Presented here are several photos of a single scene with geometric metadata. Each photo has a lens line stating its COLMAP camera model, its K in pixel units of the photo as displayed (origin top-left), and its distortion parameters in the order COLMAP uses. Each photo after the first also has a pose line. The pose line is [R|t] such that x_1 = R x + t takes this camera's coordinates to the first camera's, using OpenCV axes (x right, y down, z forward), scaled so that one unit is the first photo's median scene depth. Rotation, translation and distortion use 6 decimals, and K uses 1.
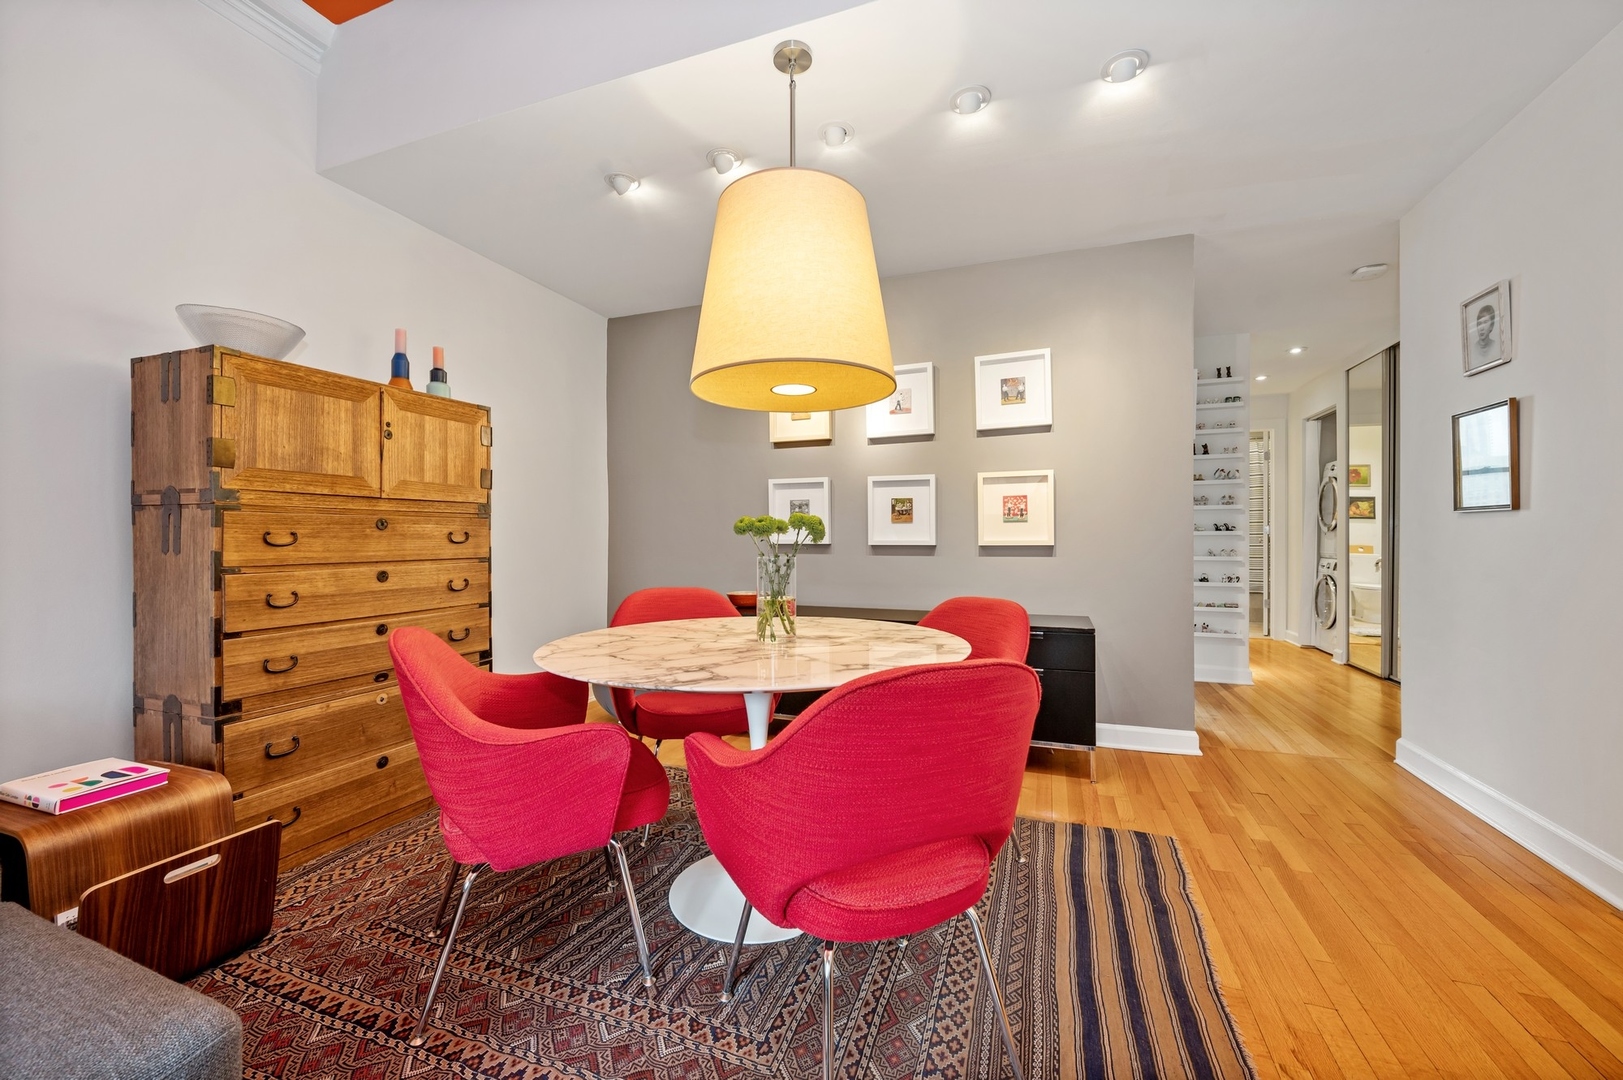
lens RADIAL K [[639.9, 0, 813.6], [0, 639.9, 540.4], [0, 0, 1]] dist [-0.001203, -0.000399]
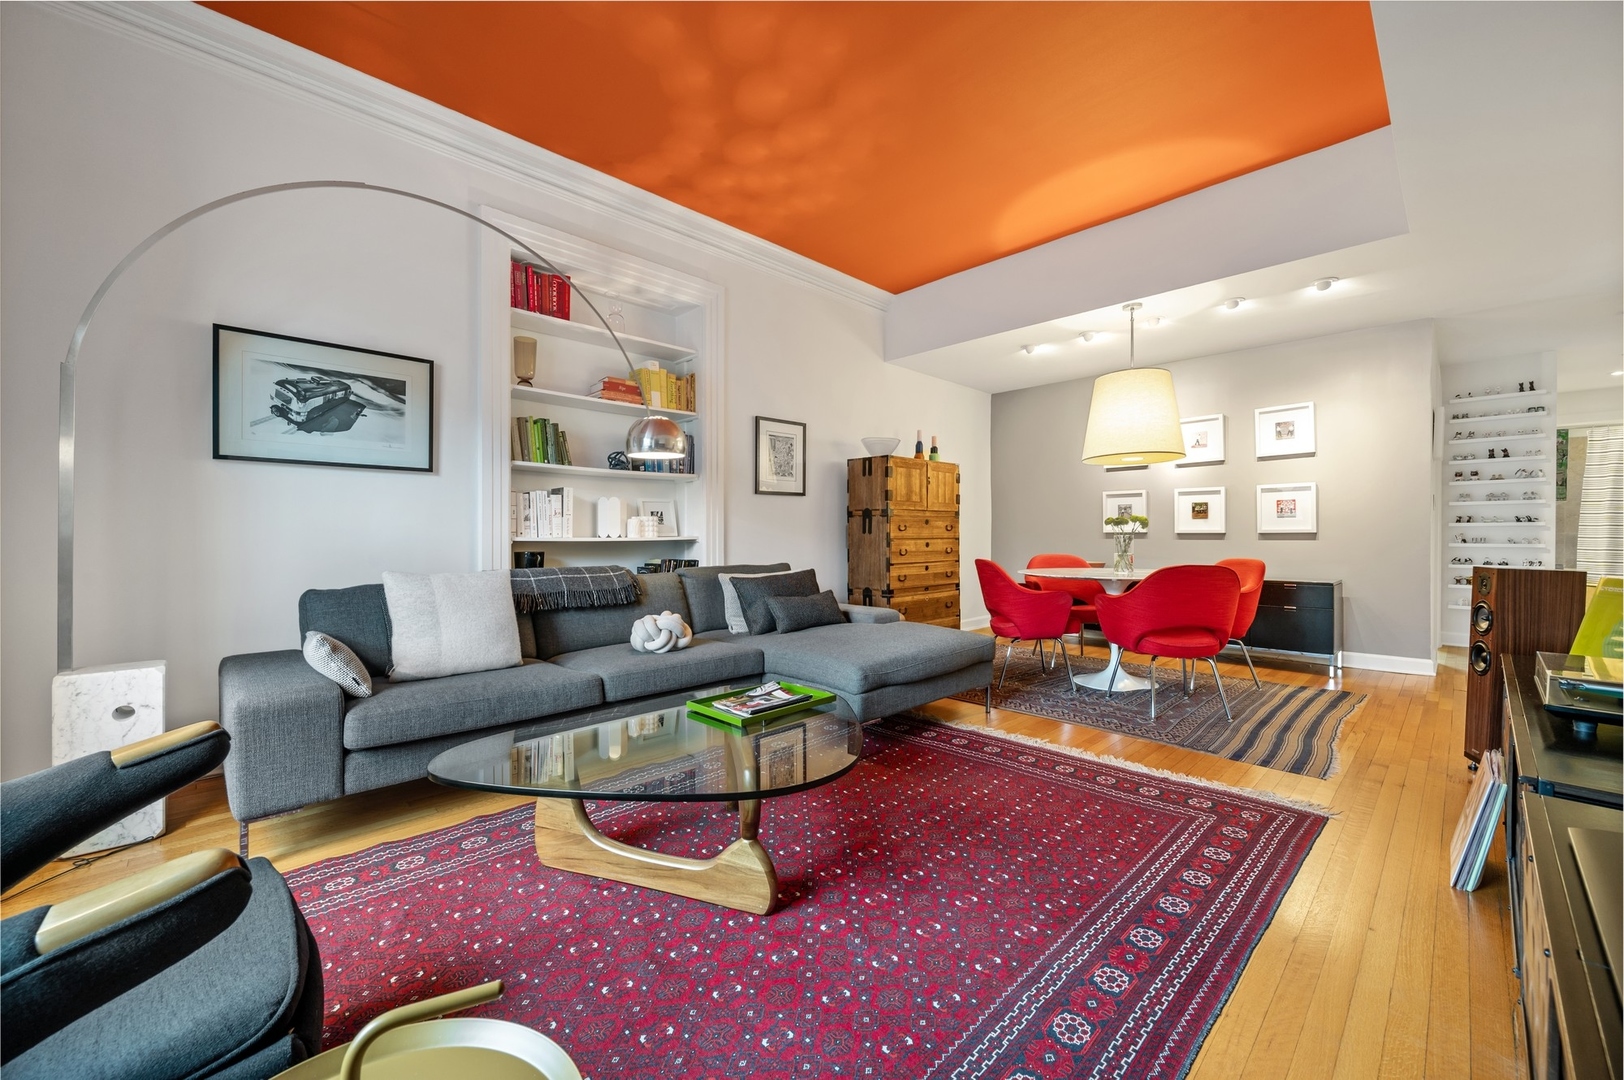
lens RADIAL K [[640.3, 0, 799.5], [0, 640.3, 536.2], [0, 0, 1]] dist [-0.001203, -0.000399]
pose [[0.897673, 0.000918, -0.440661, -0.063574], [-0.001586, 0.999998, -0.001146, 0.024100], [0.440659, 0.001728, 0.897673, -1.054553]]
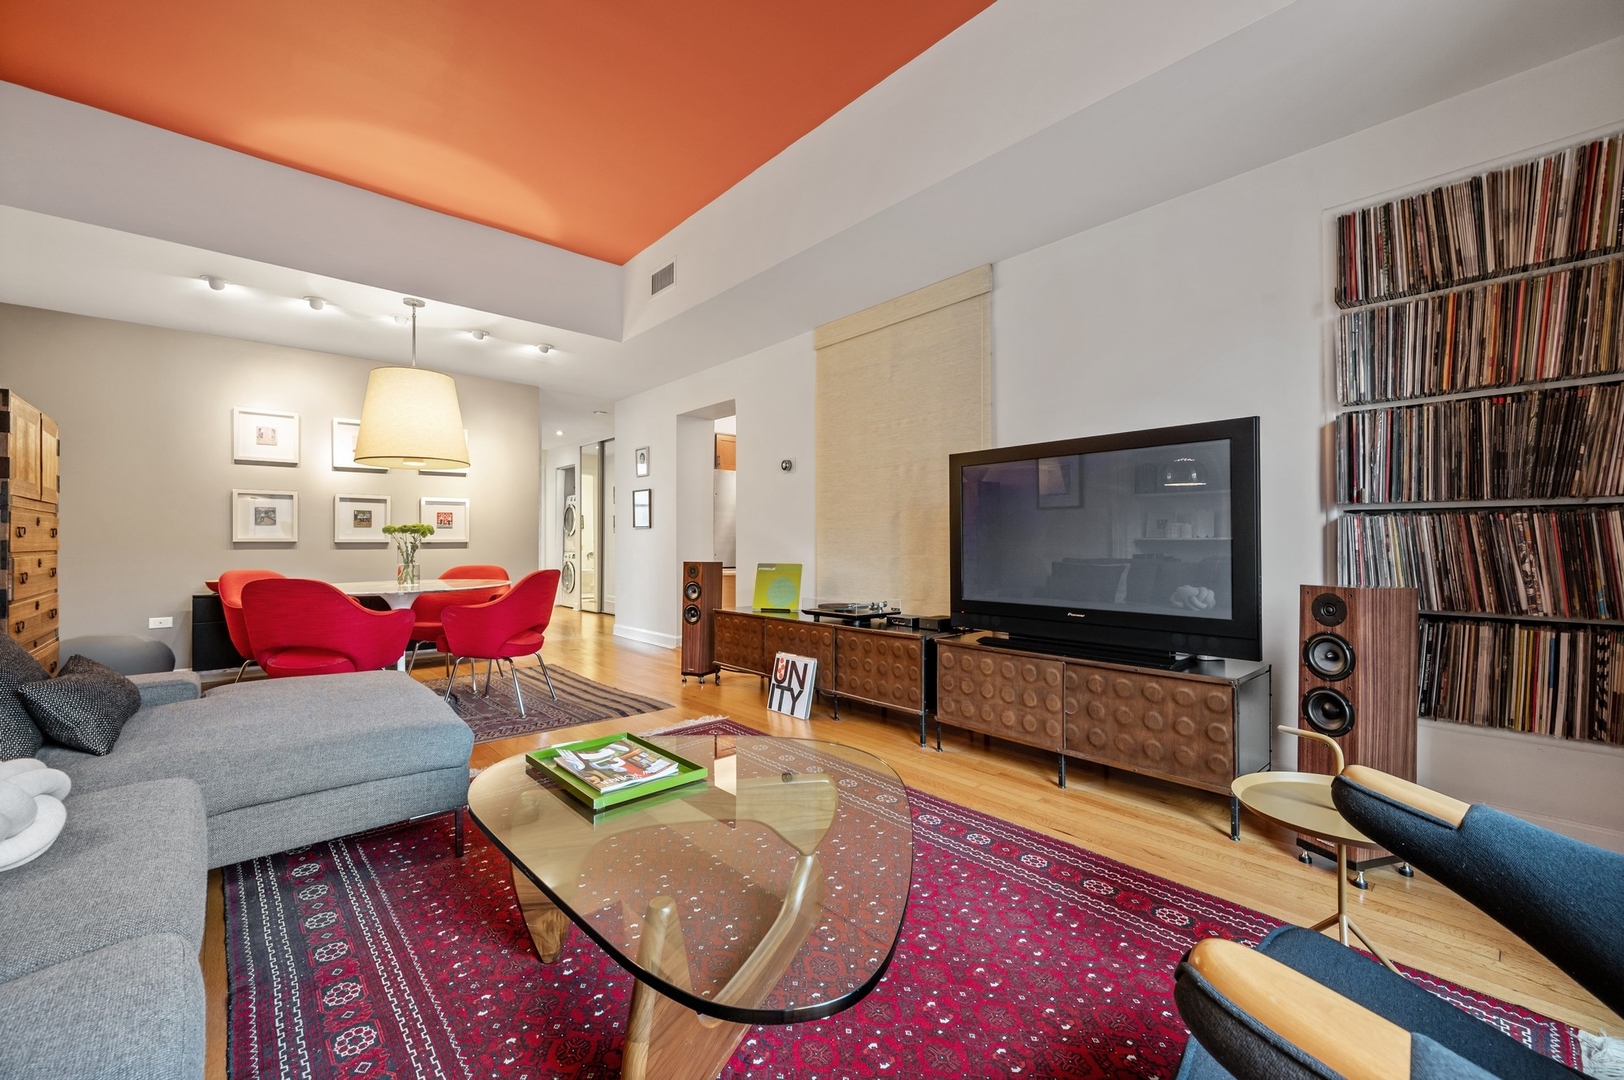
lens RADIAL K [[640.3, 0, 822.7], [0, 640.3, 539.8], [0, 0, 1]] dist [-0.001203, -0.000399]
pose [[0.442230, 0.003363, 0.896895, -0.926753], [0.003825, 0.999977, -0.005636, 0.018635], [-0.896893, 0.005923, 0.442207, -0.788057]]
